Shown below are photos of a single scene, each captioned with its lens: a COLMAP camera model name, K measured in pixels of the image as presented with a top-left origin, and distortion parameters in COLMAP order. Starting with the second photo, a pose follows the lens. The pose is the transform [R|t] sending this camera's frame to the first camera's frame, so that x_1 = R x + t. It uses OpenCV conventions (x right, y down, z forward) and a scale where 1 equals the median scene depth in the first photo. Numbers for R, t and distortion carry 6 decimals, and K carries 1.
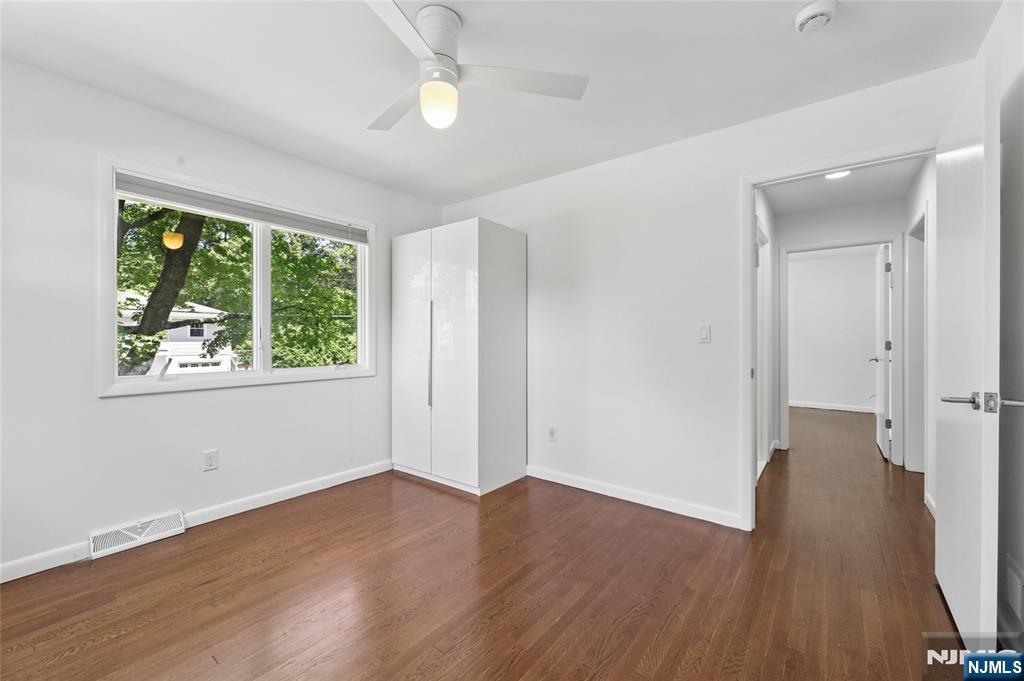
lens RADIAL K [[410.0, 0, 498.6], [0, 410.0, 342.8], [0, 0, 1]] dist [-0.000377, -0.000176]
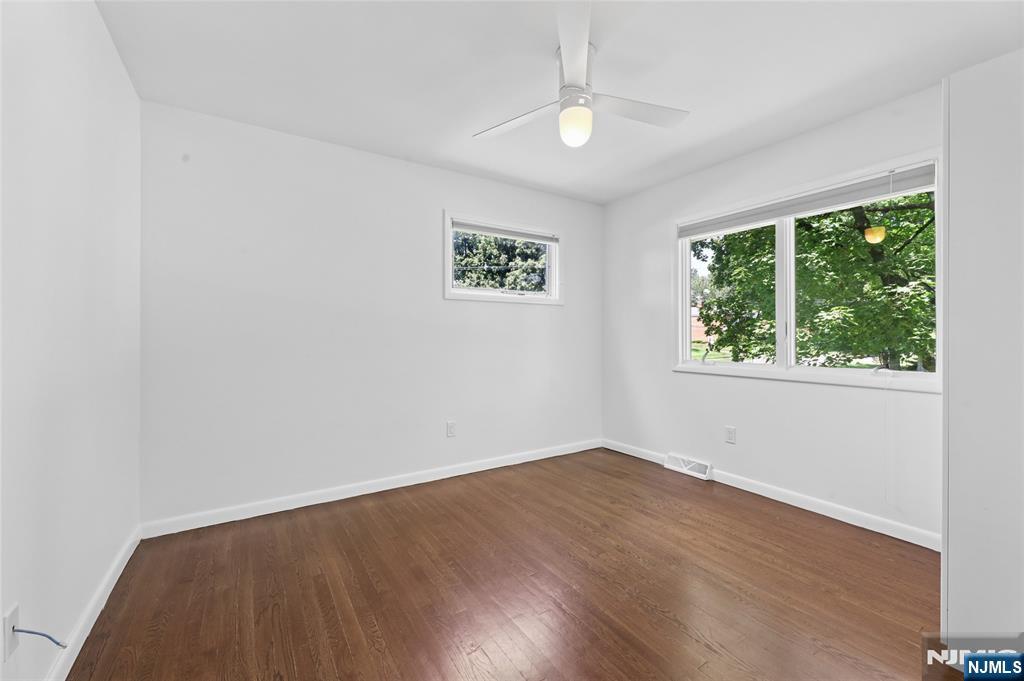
lens RADIAL K [[413.8, 0, 508.8], [0, 413.8, 334.2], [0, 0, 1]] dist [0.002047, 0.000402]
pose [[-0.318763, 0.004339, -0.947825, 0.708671], [0.000588, 0.999990, 0.004380, -0.017329], [0.947834, 0.000839, -0.318762, 0.826752]]
